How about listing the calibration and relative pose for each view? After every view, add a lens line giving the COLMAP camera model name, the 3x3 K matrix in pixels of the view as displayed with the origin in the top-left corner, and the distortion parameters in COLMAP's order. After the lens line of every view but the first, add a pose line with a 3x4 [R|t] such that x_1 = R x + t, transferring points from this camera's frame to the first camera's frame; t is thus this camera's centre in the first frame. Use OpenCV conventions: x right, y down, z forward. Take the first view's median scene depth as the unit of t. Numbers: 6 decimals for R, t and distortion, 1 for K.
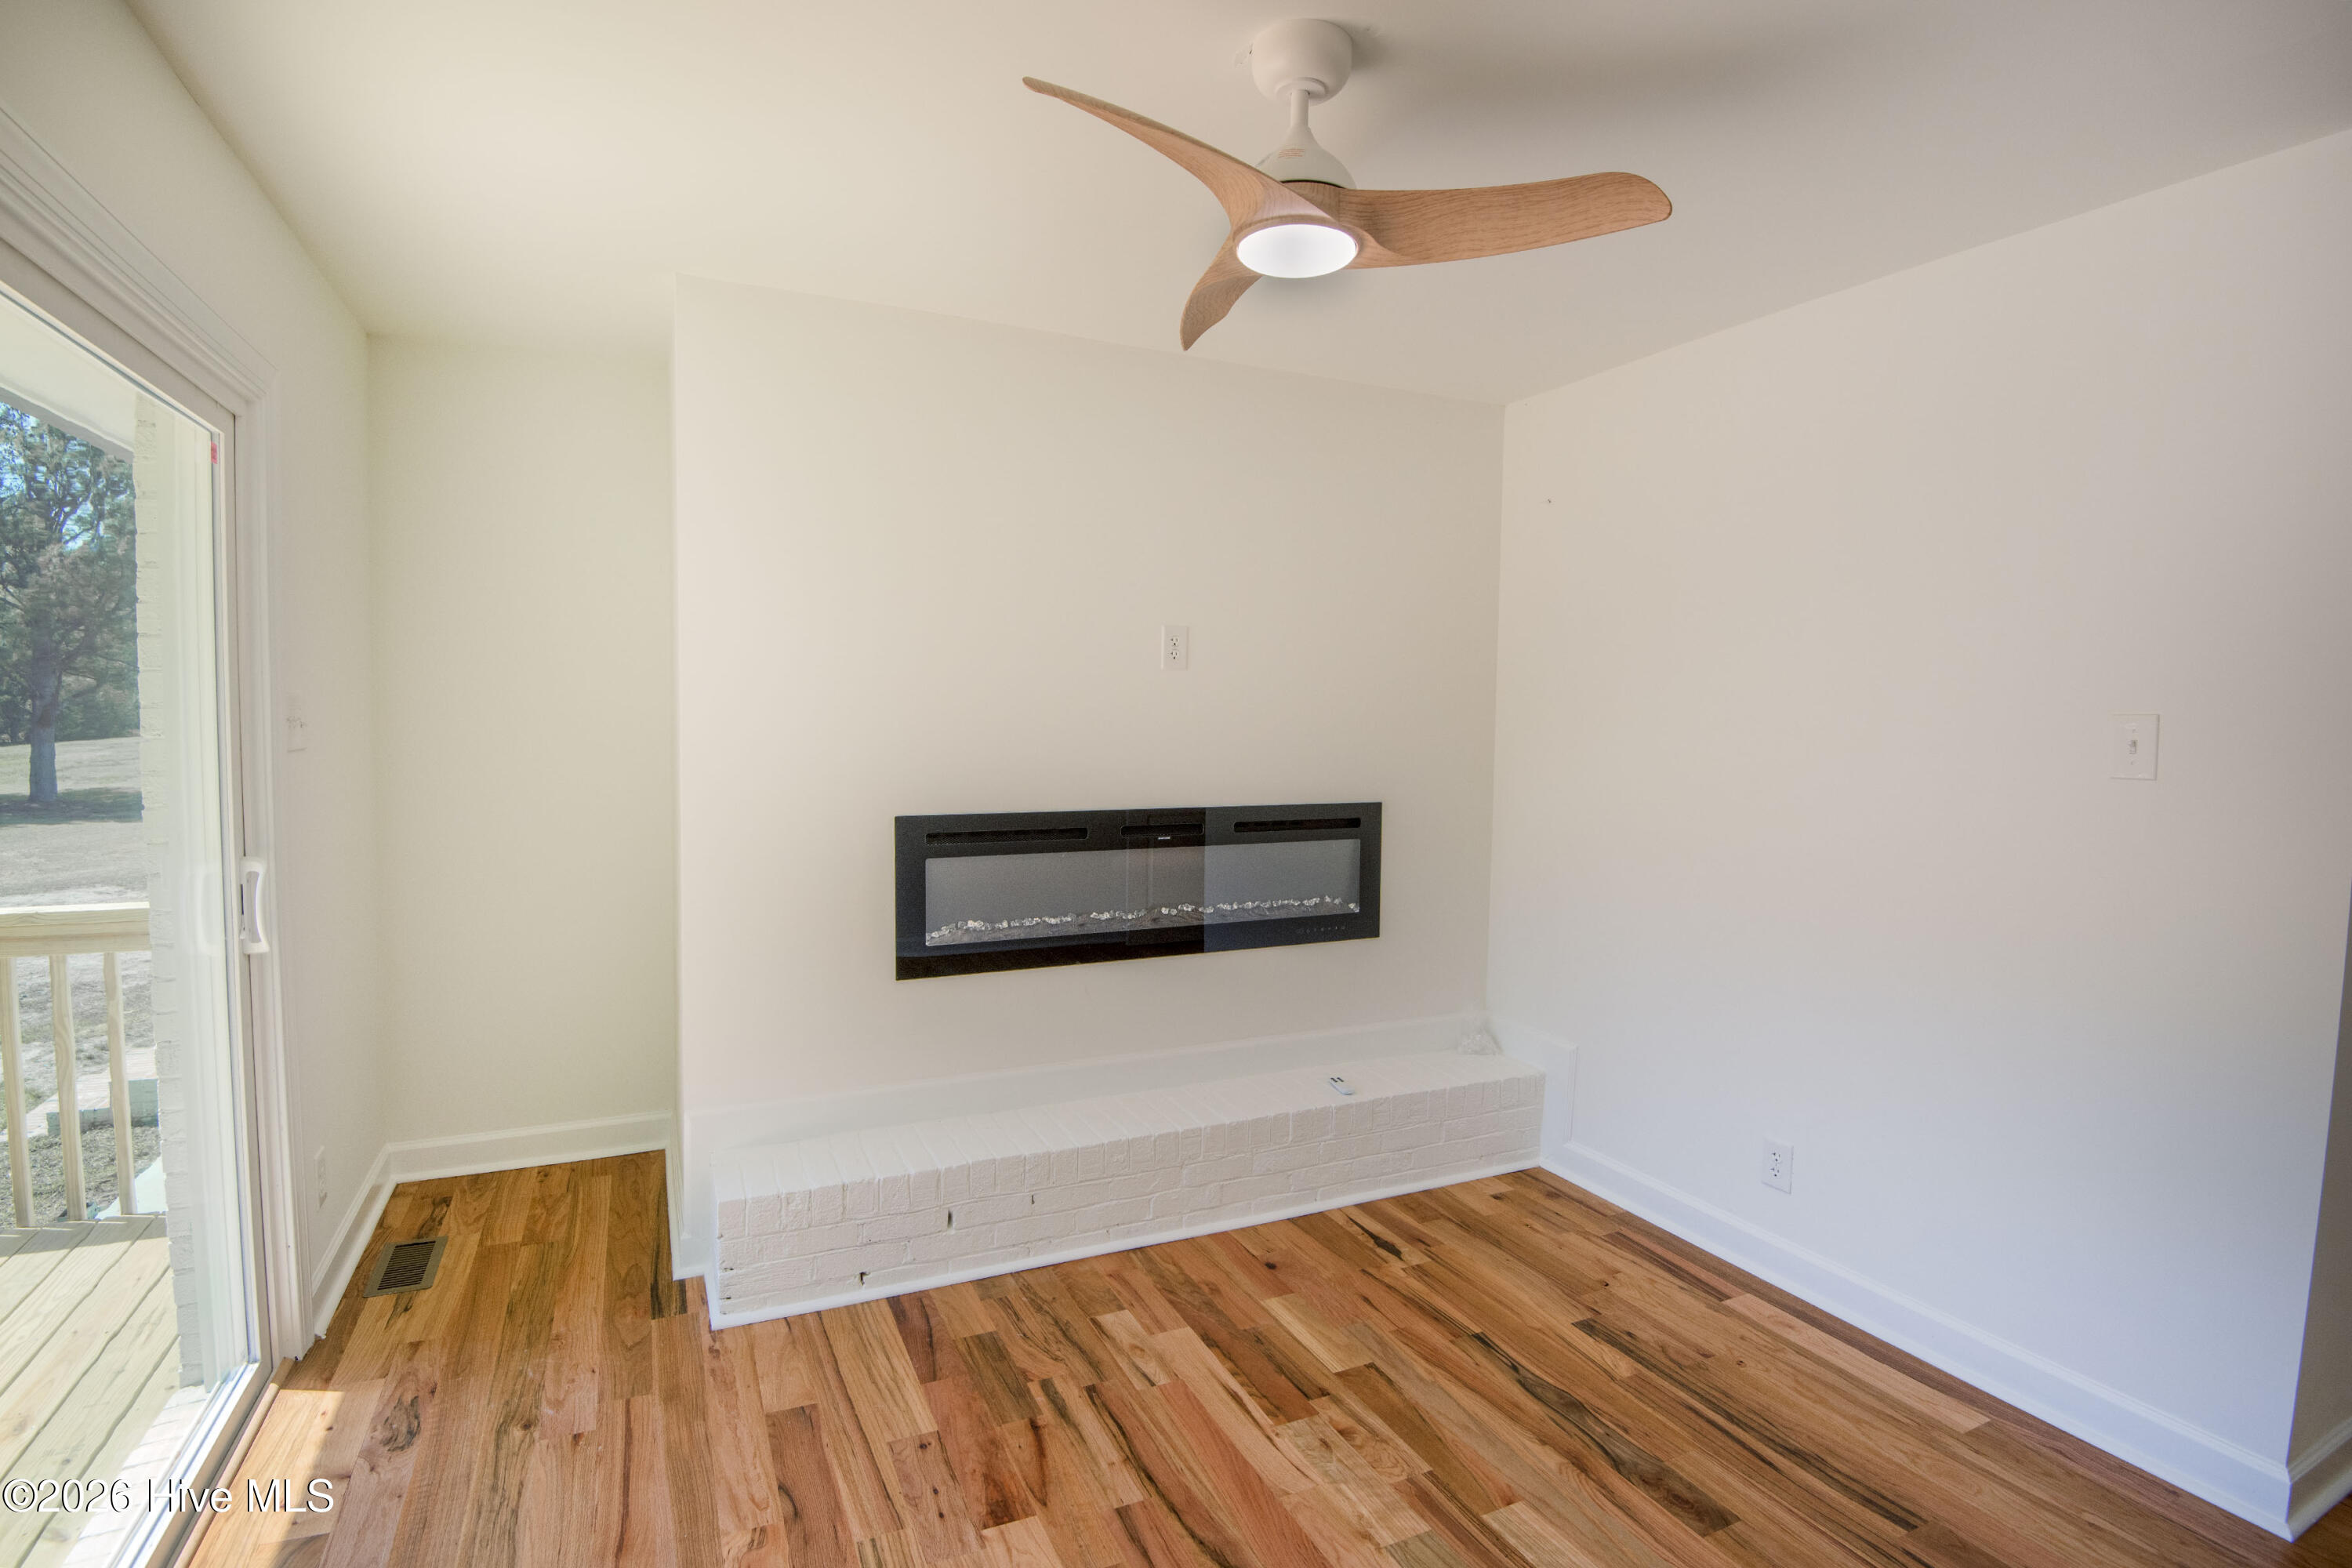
lens RADIAL K [[1135.6, 0, 1173.7], [0, 1135.6, 778.8], [0, 0, 1]] dist [-0.011287, -0.022075]
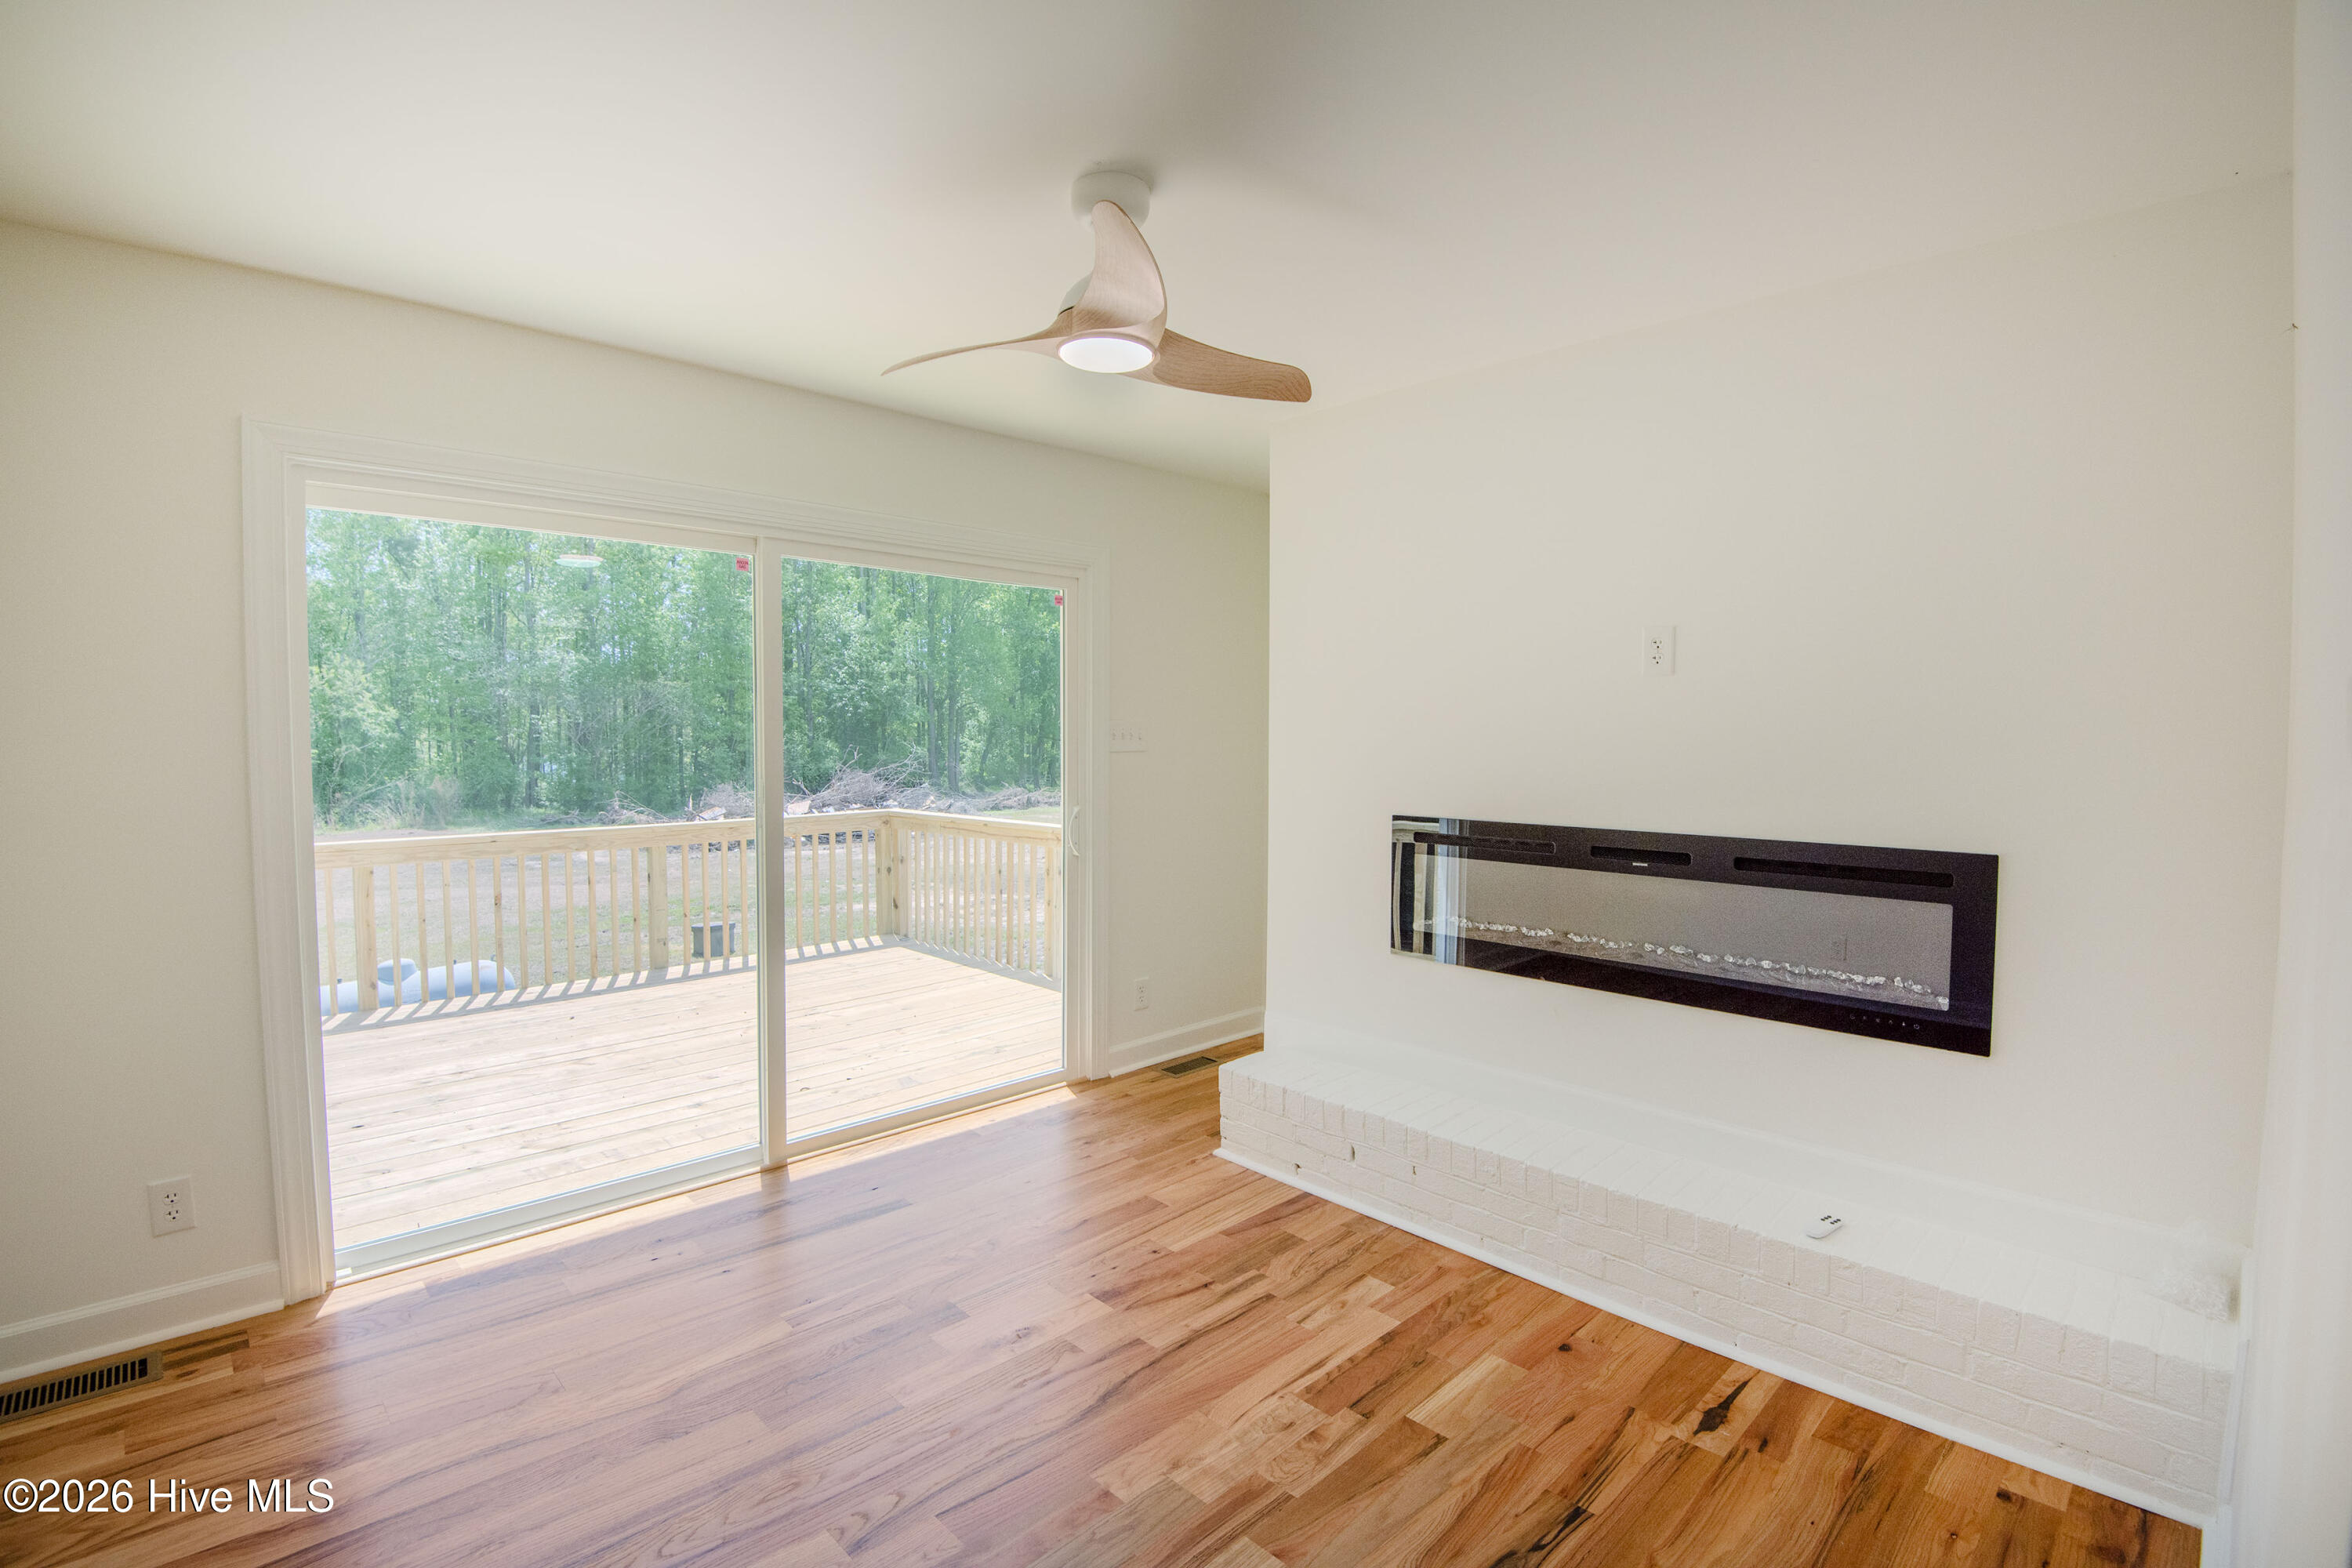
lens RADIAL K [[1079.8, 0, 1164.2], [0, 1079.8, 778.6], [0, 0, 1]] dist [-0.024858, -0.012906]
pose [[0.324461, 0.033653, -0.945300, 0.800862], [-0.057468, 0.998222, 0.015812, -0.008675], [0.944152, 0.049194, 0.325818, 0.436072]]
